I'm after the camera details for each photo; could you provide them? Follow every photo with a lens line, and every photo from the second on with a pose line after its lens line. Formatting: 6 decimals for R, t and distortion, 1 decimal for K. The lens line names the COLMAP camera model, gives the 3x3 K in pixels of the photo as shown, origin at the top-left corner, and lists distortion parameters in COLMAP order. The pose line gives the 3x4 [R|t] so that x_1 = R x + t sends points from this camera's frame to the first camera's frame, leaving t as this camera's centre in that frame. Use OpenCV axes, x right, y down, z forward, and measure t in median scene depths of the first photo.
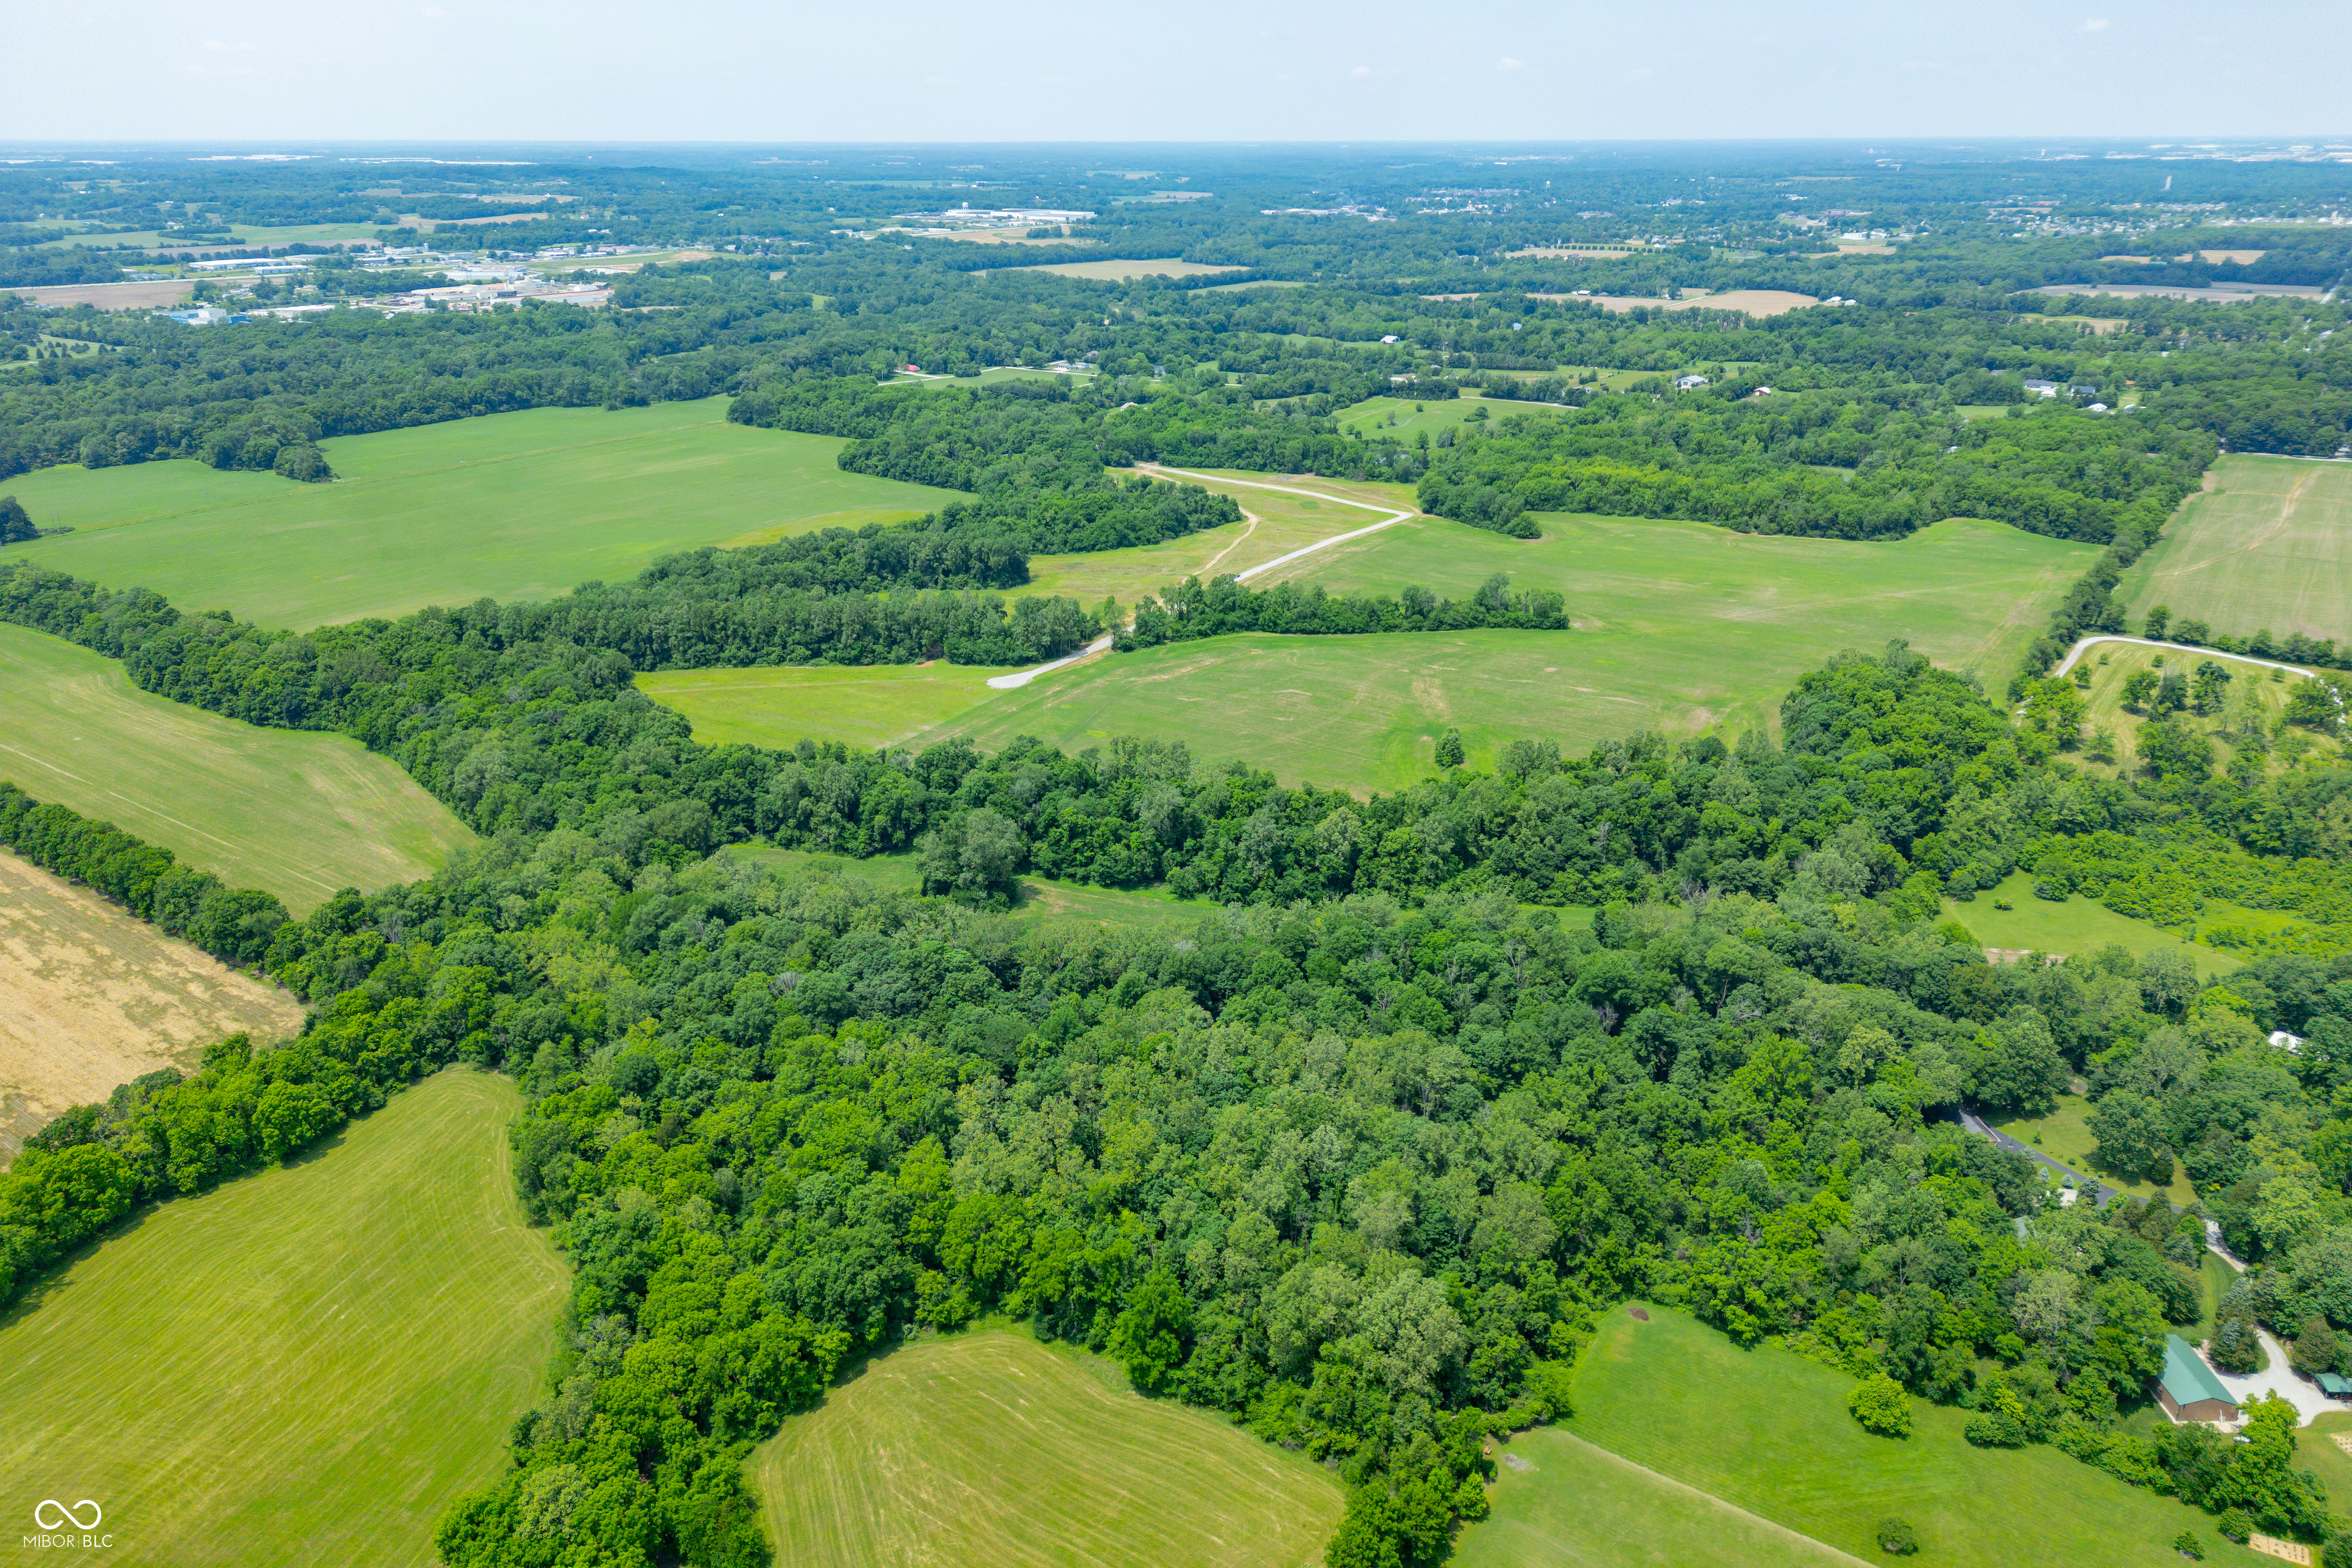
lens RADIAL K [[1631.0, 0, 1176.0], [0, 1631.0, 784.0], [0, 0, 1]] dist [0.069631, -0.063542]
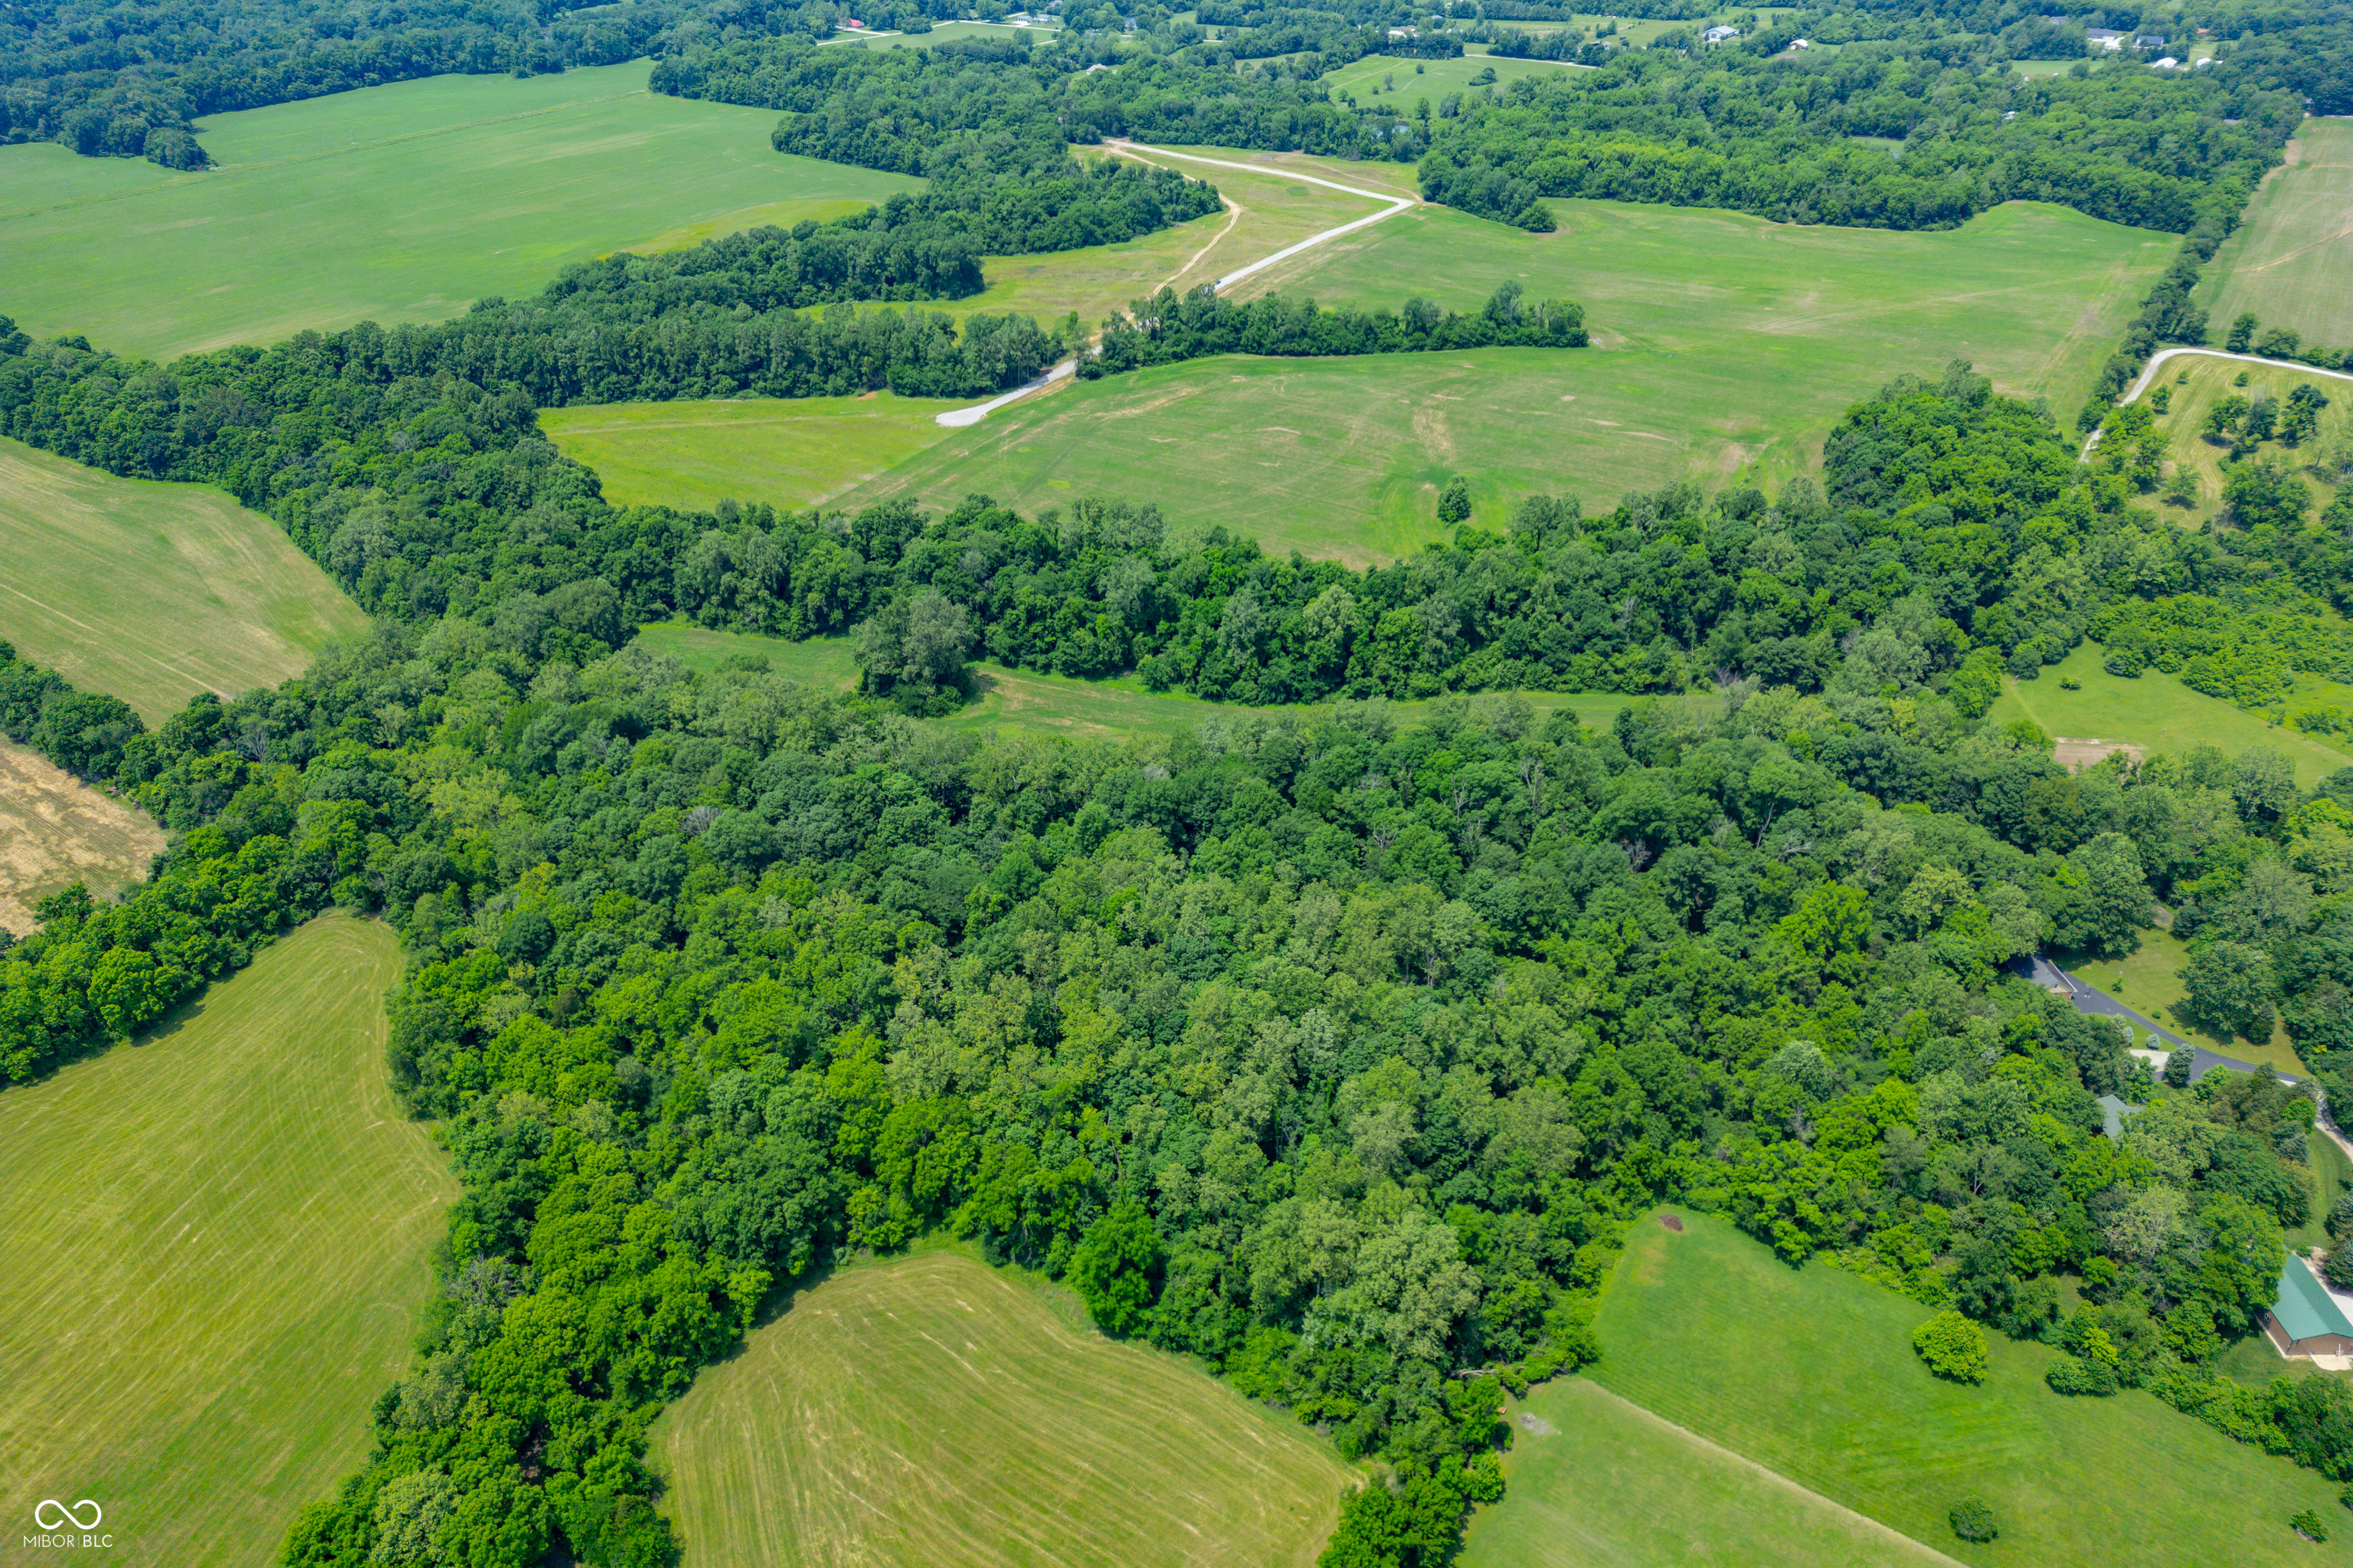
lens RADIAL K [[1631.7, 0, 1176.5], [0, 1631.7, 784.0], [0, 0, 1]] dist [0.069631, -0.063542]
pose [[0.999882, -0.012664, 0.008663, 0.007630], [0.010808, 0.982068, 0.188217, -0.049715], [-0.010891, -0.188101, 0.982089, 0.118329]]
